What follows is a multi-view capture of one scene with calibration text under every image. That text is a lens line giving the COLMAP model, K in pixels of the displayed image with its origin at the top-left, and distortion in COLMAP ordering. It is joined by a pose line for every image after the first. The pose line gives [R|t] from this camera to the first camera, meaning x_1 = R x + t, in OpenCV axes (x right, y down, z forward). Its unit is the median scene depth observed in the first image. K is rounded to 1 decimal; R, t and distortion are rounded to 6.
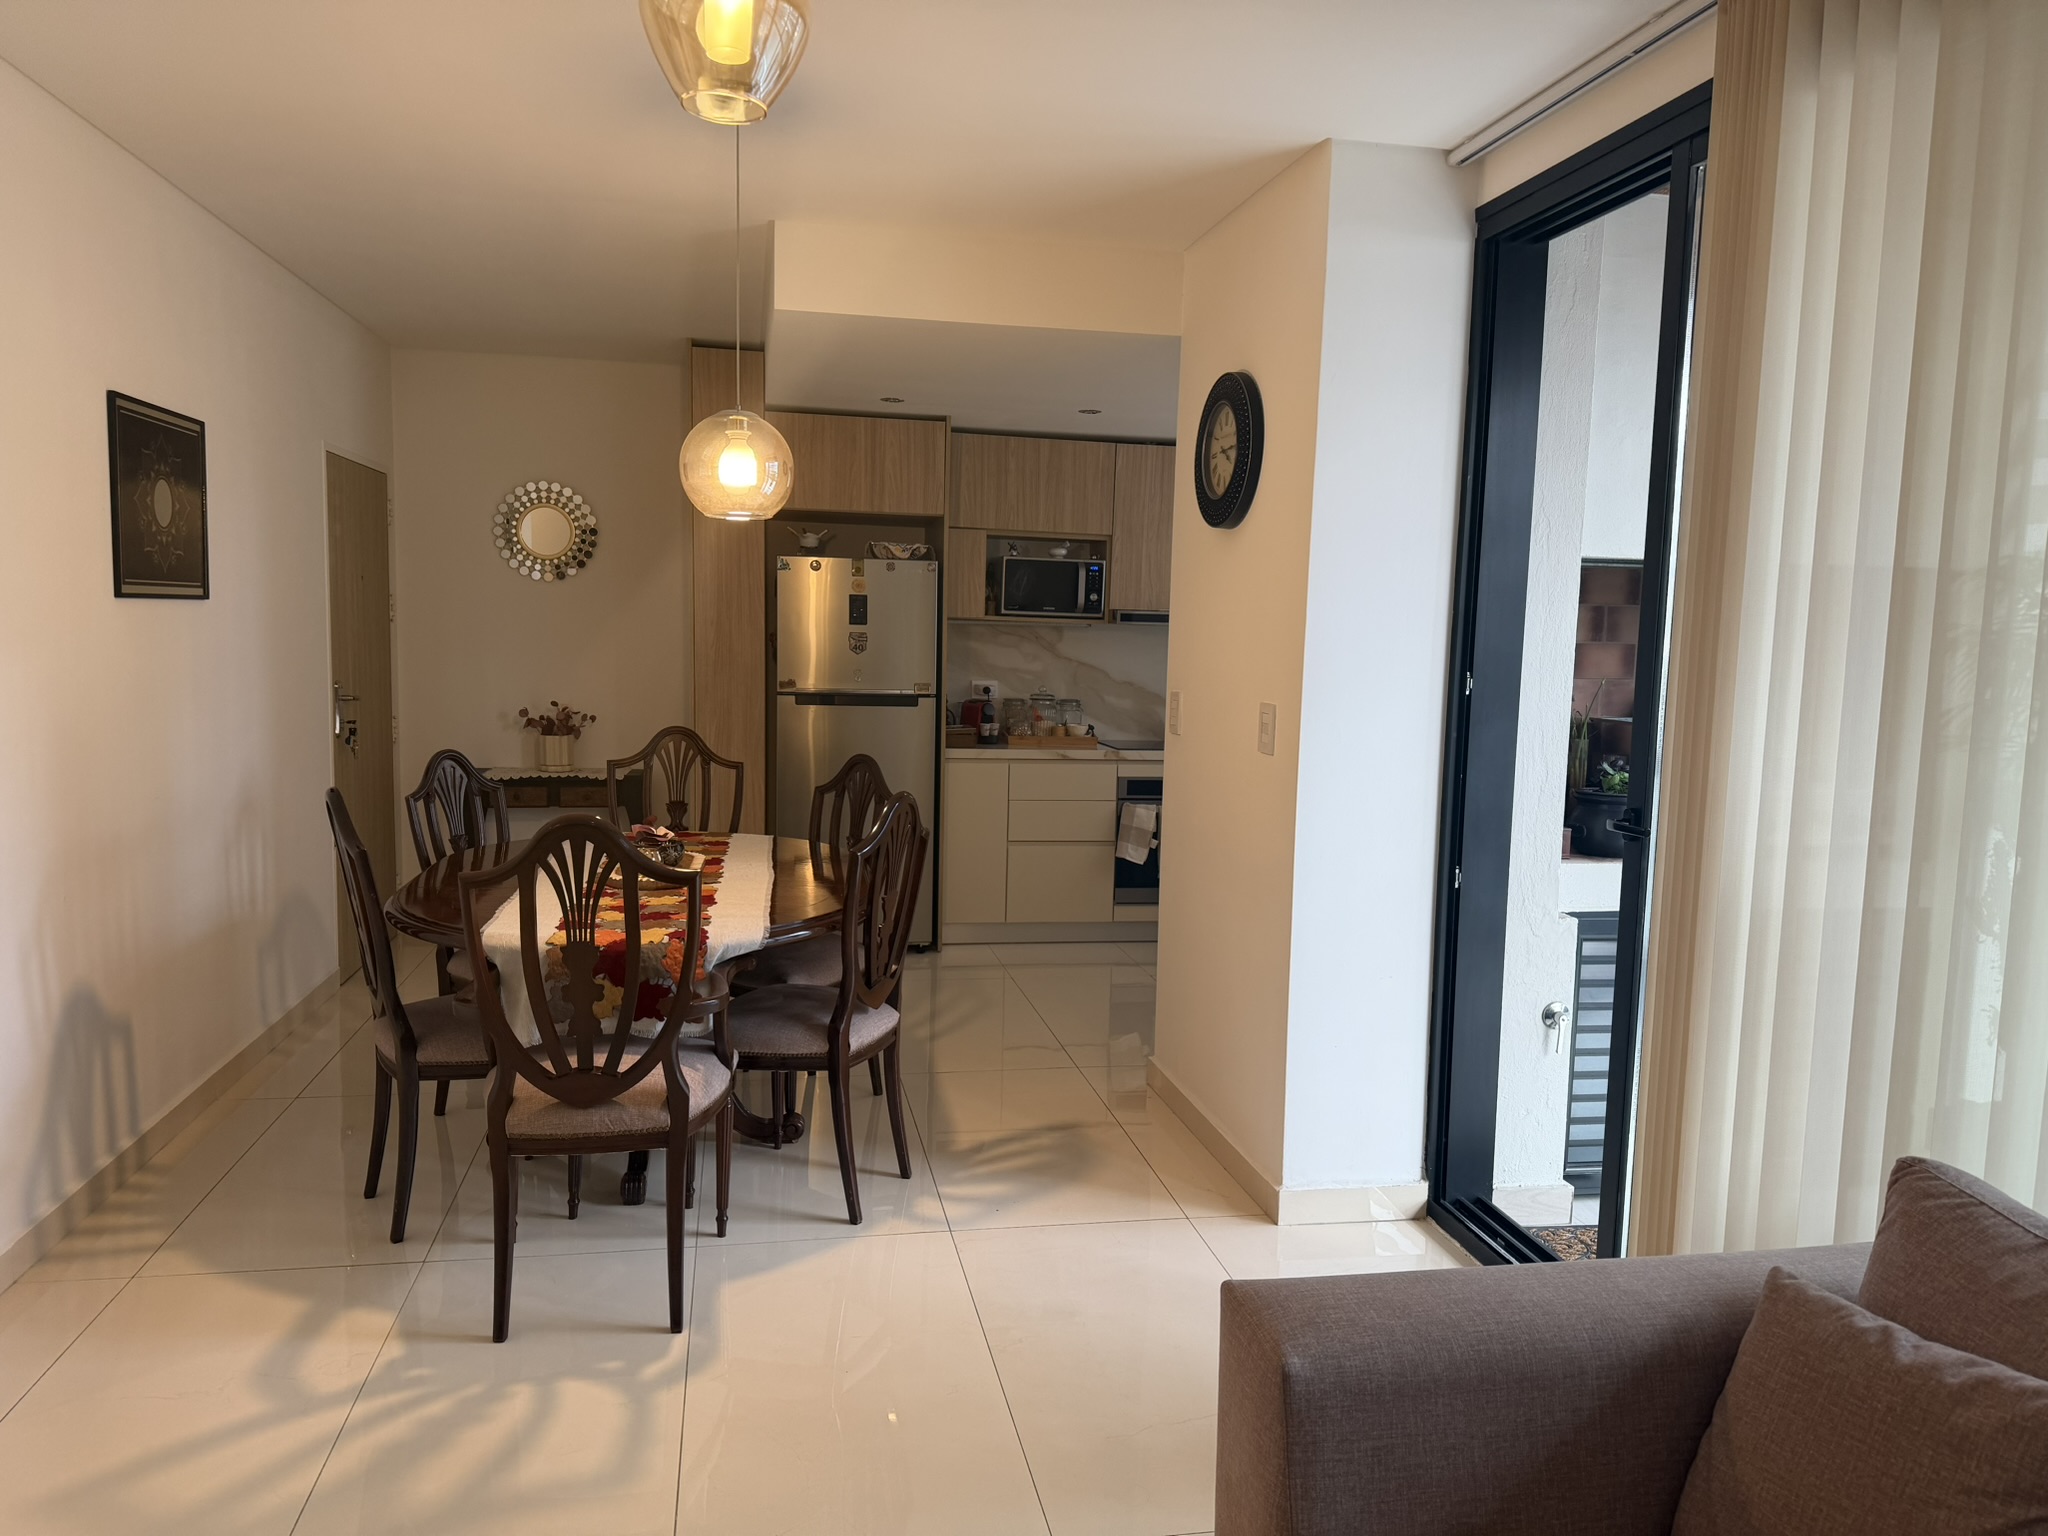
lens RADIAL K [[1436.9, 0, 1013.9], [0, 1436.9, 777.4], [0, 0, 1]] dist [0.032669, -0.020209]
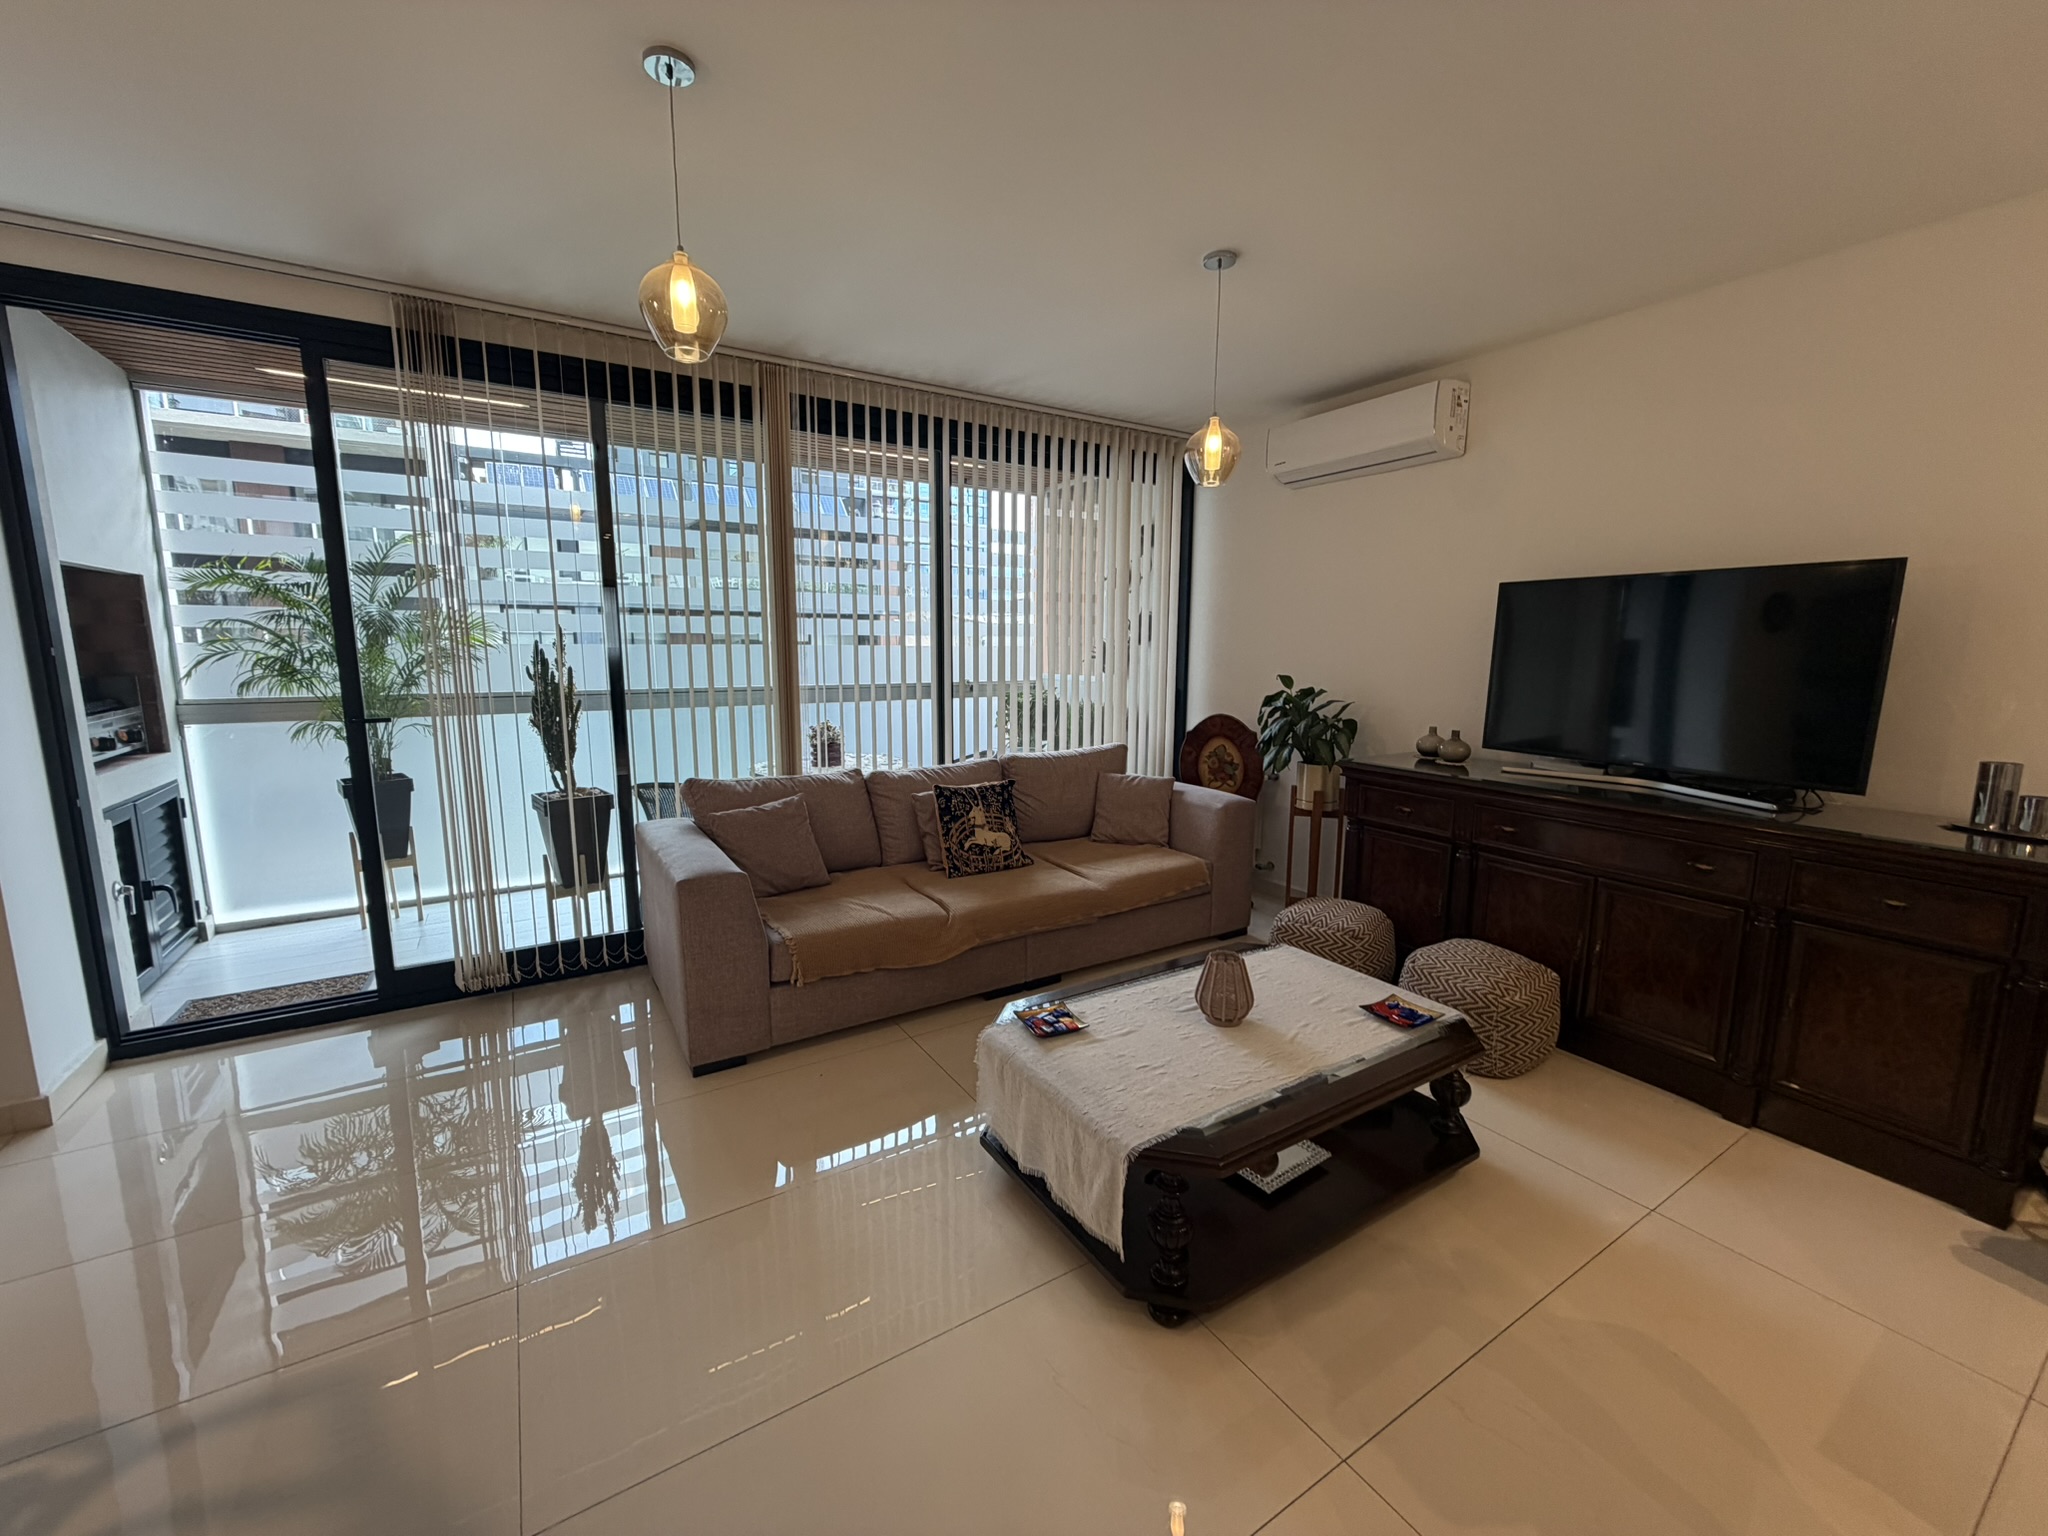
lens RADIAL K [[816.8, 0, 1019.9], [0, 816.8, 766.6], [0, 0, 1]] dist [-0.000616, 0.000132]
pose [[-0.359996, -0.169495, 0.917428, -0.354019], [0.082038, 0.973798, 0.212101, -0.025292], [-0.929340, 0.151620, -0.336658, 0.246695]]
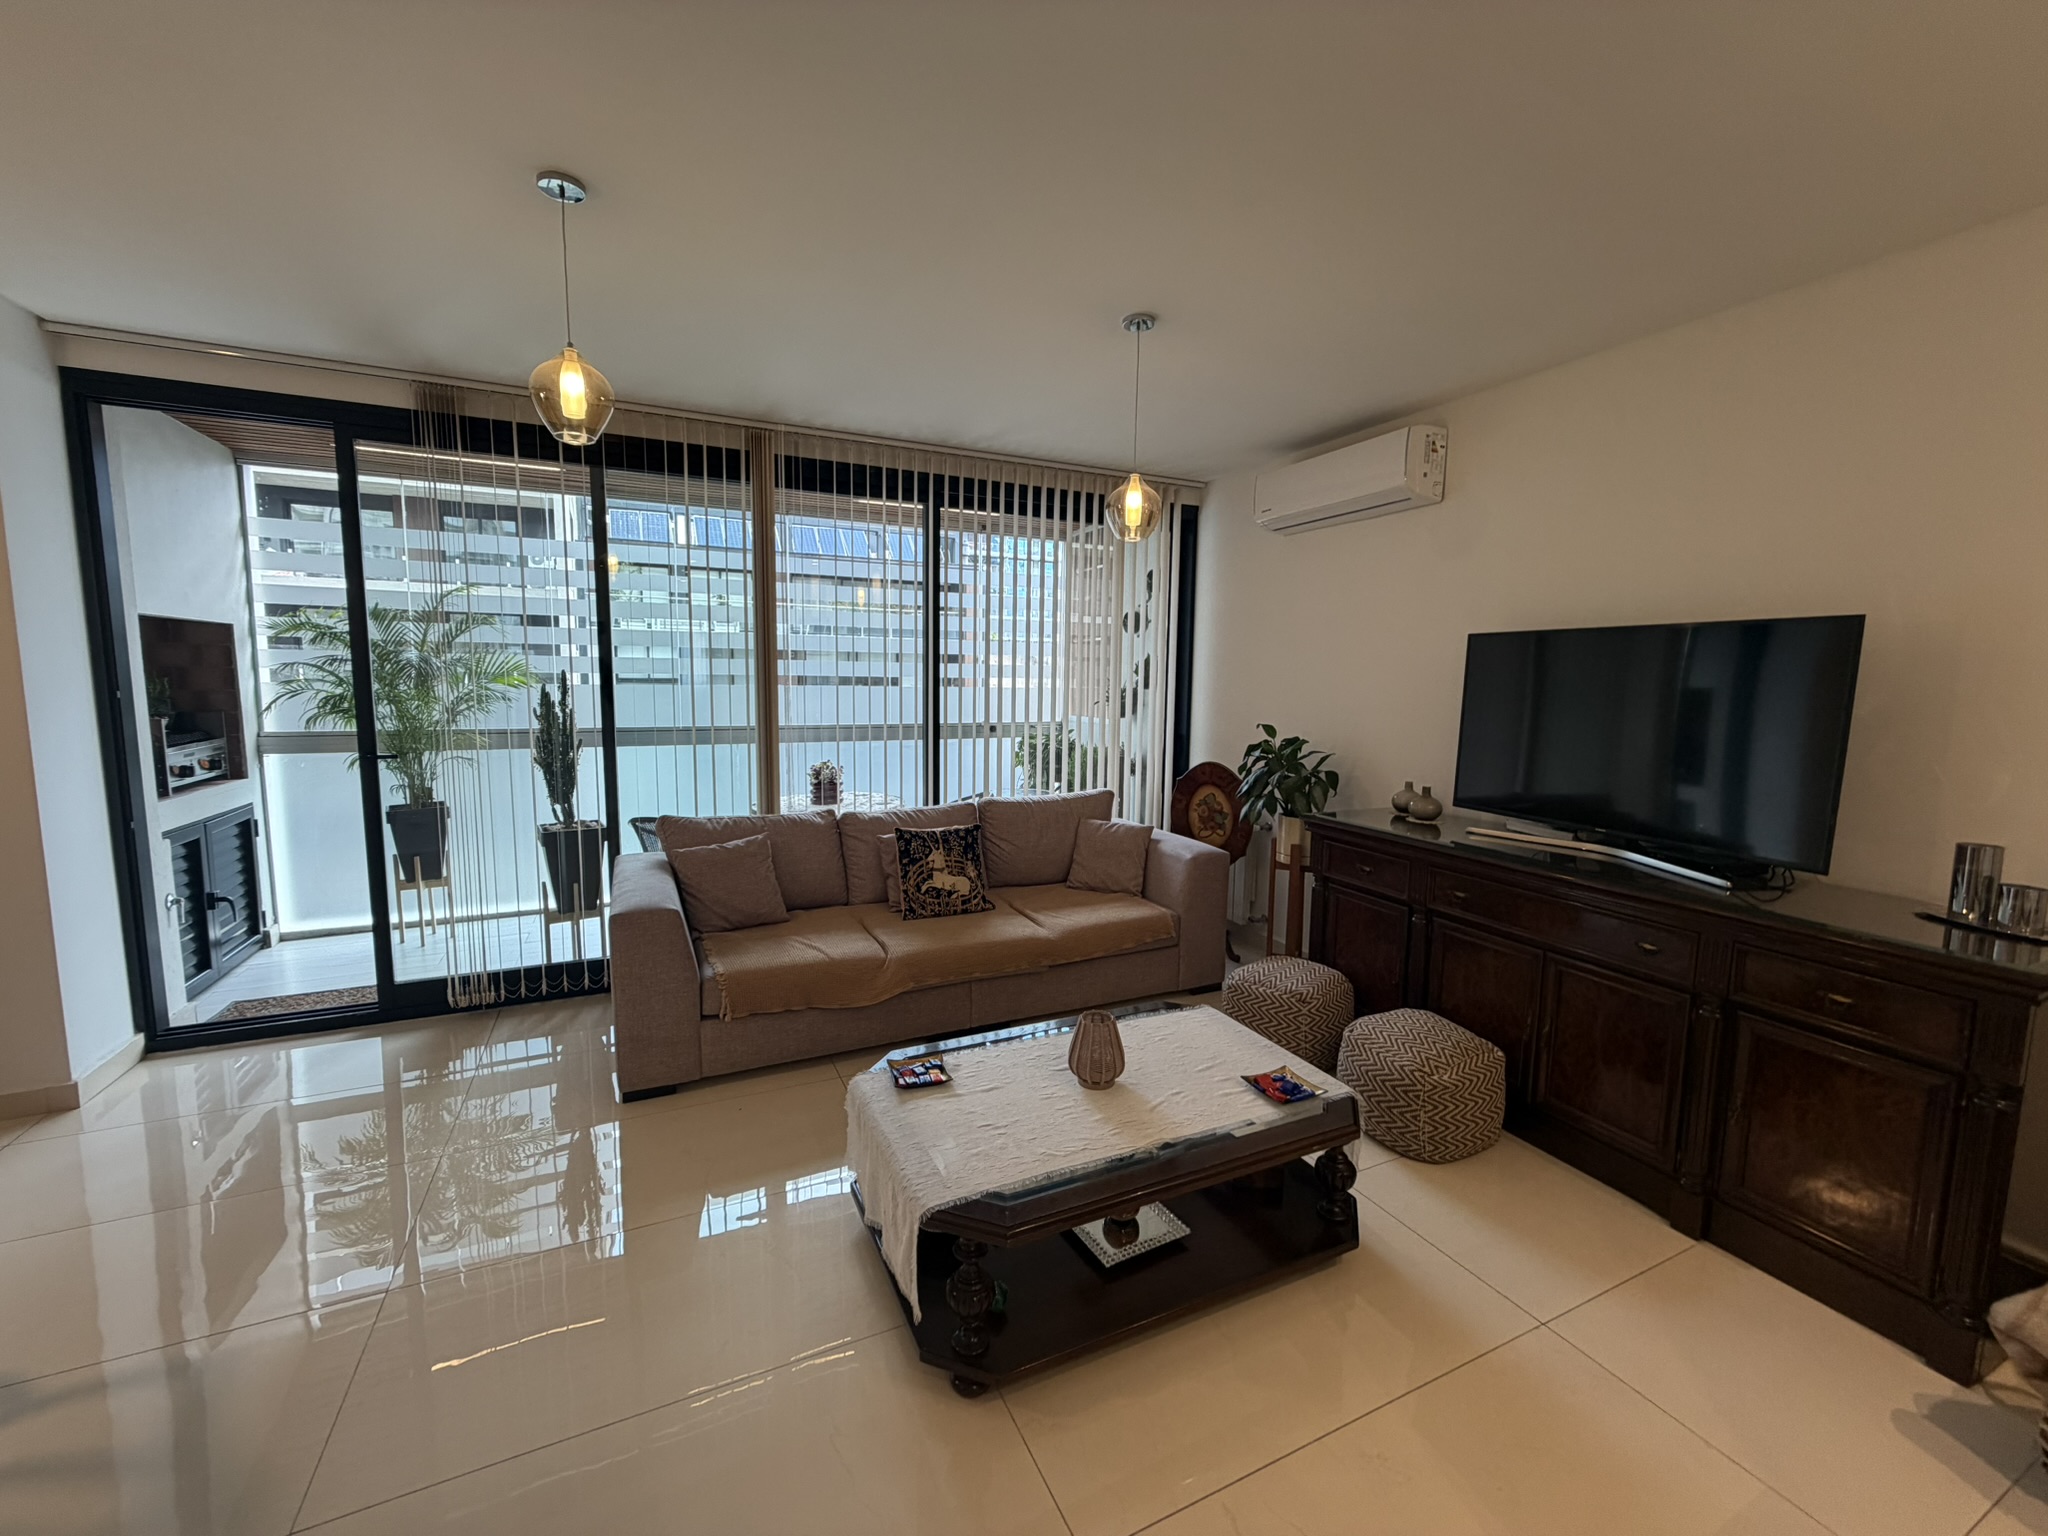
lens RADIAL K [[816.8, 0, 1019.6], [0, 816.8, 766.3], [0, 0, 1]] dist [-0.000616, 0.000132]
pose [[-0.247291, -0.137988, 0.959065, -0.384975], [0.081424, 0.983347, 0.162477, -0.027507], [-0.965514, 0.118270, -0.231938, 0.164291]]
